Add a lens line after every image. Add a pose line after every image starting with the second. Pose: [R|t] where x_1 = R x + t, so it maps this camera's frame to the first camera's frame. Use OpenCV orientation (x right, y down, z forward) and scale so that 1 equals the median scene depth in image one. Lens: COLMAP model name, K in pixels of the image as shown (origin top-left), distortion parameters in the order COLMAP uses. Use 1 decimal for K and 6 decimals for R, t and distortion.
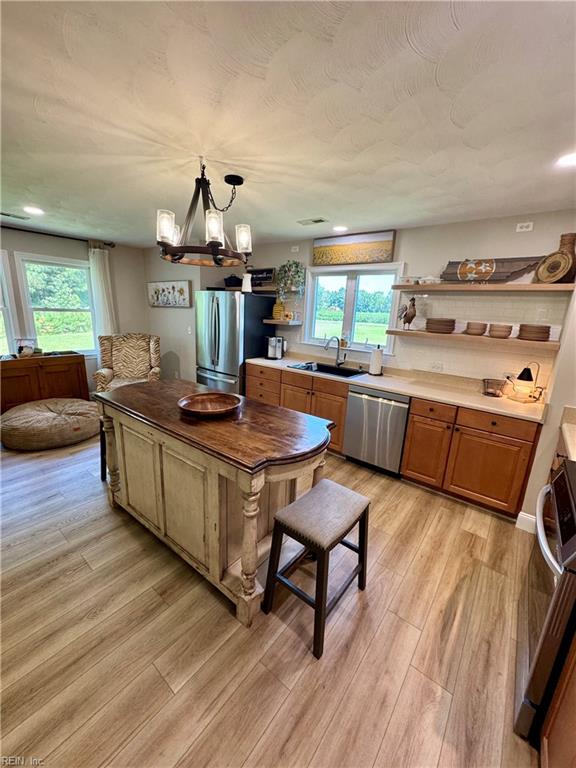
lens RADIAL K [[305.5, 0, 290.6], [0, 305.5, 383.4], [0, 0, 1]] dist [-0.006926, 0.001495]
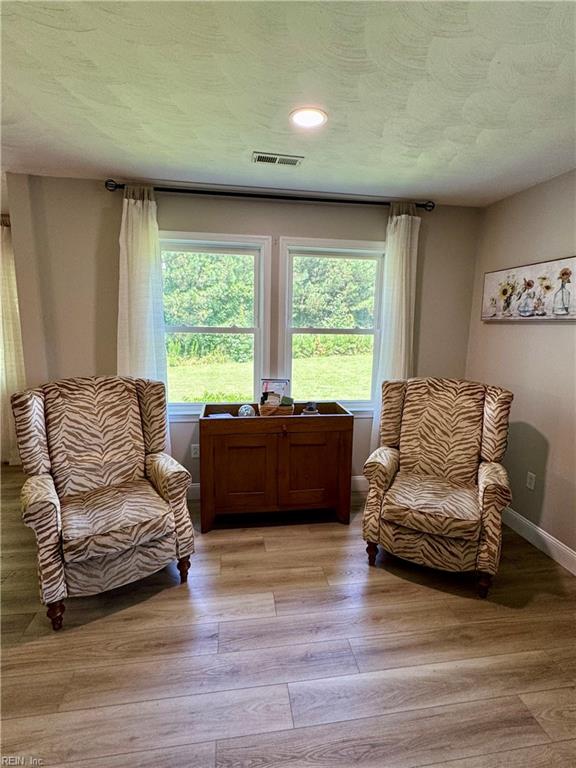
lens RADIAL K [[380.8, 0, 289.9], [0, 380.8, 383.9], [0, 0, 1]] dist [0.003083, 0.001170]
pose [[0.730364, 0.083554, -0.677928, -0.349381], [-0.147293, 0.988406, -0.036866, -0.117067], [0.666988, 0.126779, 0.734203, 0.481952]]
